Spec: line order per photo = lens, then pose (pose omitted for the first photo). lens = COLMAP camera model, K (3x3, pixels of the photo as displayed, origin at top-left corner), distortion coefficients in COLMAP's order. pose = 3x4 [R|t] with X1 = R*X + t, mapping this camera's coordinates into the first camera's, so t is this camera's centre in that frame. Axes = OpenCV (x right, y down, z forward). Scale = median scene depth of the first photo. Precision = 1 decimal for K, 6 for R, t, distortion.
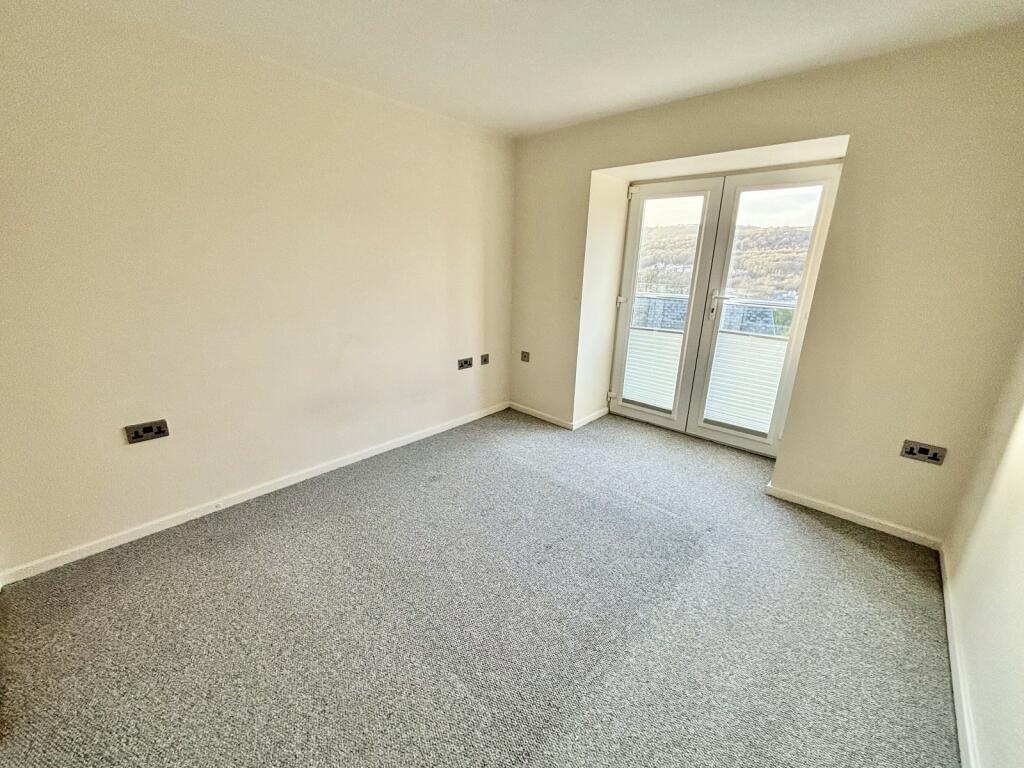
lens RADIAL K [[408.6, 0, 509.8], [0, 408.6, 384.7], [0, 0, 1]] dist [-0.012055, -0.000008]
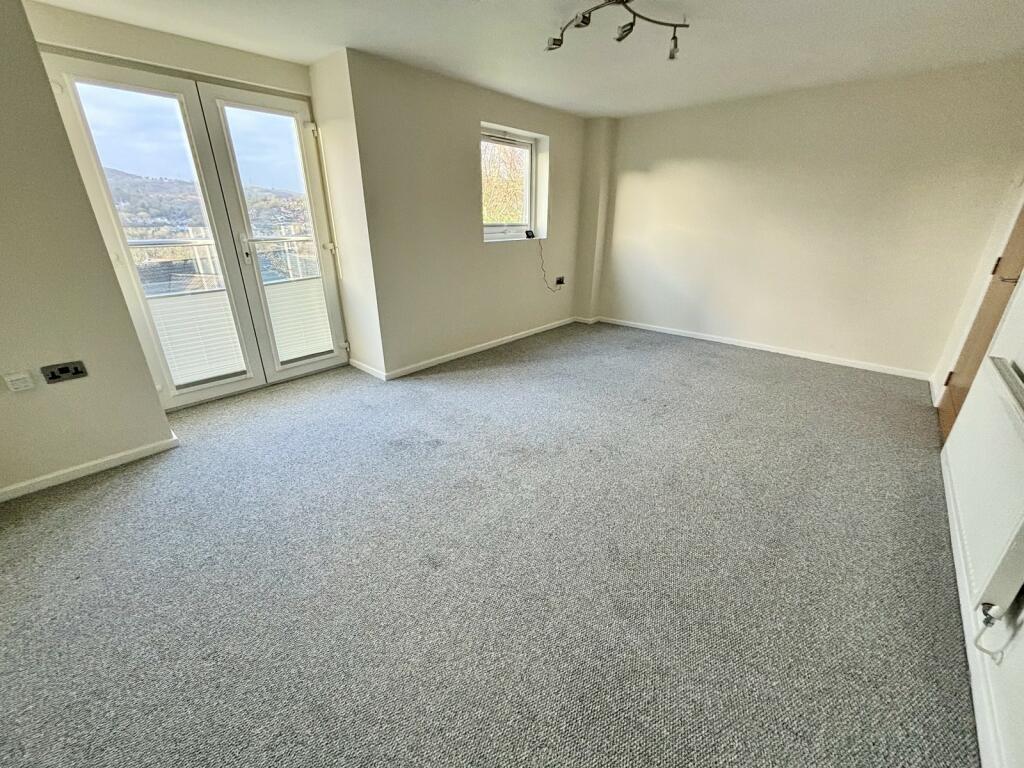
lens RADIAL K [[408.6, 0, 509.8], [0, 408.6, 384.7], [0, 0, 1]] dist [-0.012055, -0.000008]
pose [[-0.026084, -0.411033, 0.911247, -0.470851], [0.253385, 0.879070, 0.403772, -0.127141], [-0.967014, 0.241428, 0.081220, 0.366884]]
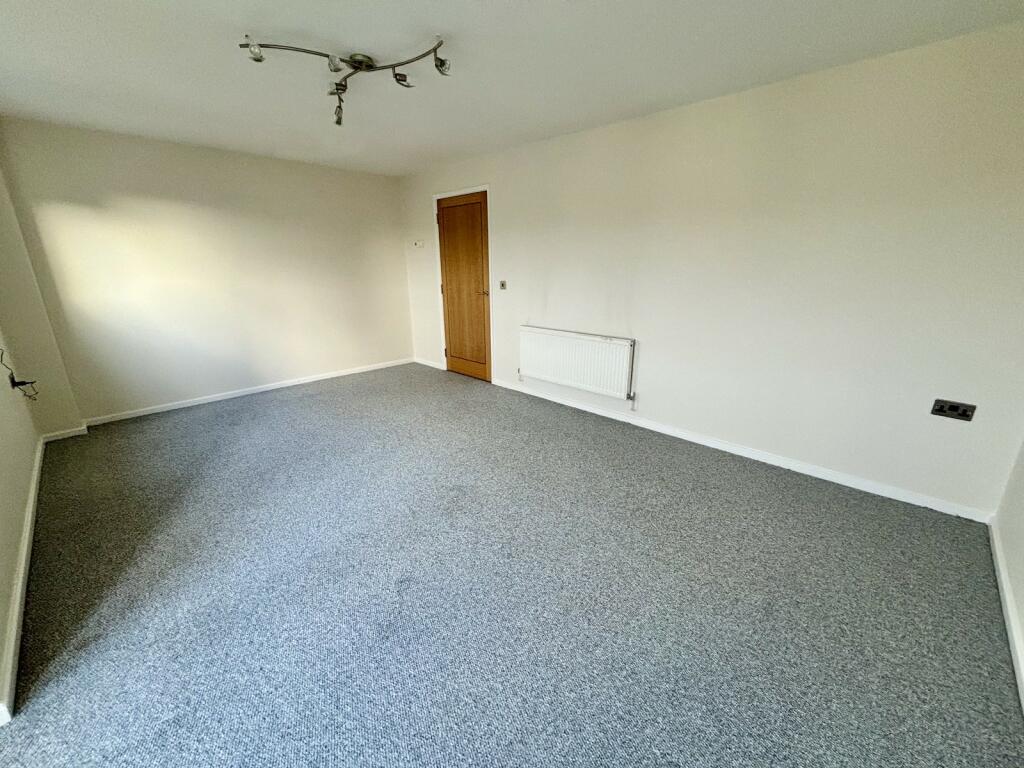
lens RADIAL K [[408.6, 0, 509.8], [0, 408.6, 384.7], [0, 0, 1]] dist [-0.012055, -0.000008]
pose [[-0.999326, -0.034519, -0.012501, 0.025095], [-0.036004, 0.854862, 0.517605, -0.250165], [-0.007181, 0.517706, -0.855528, 0.871391]]
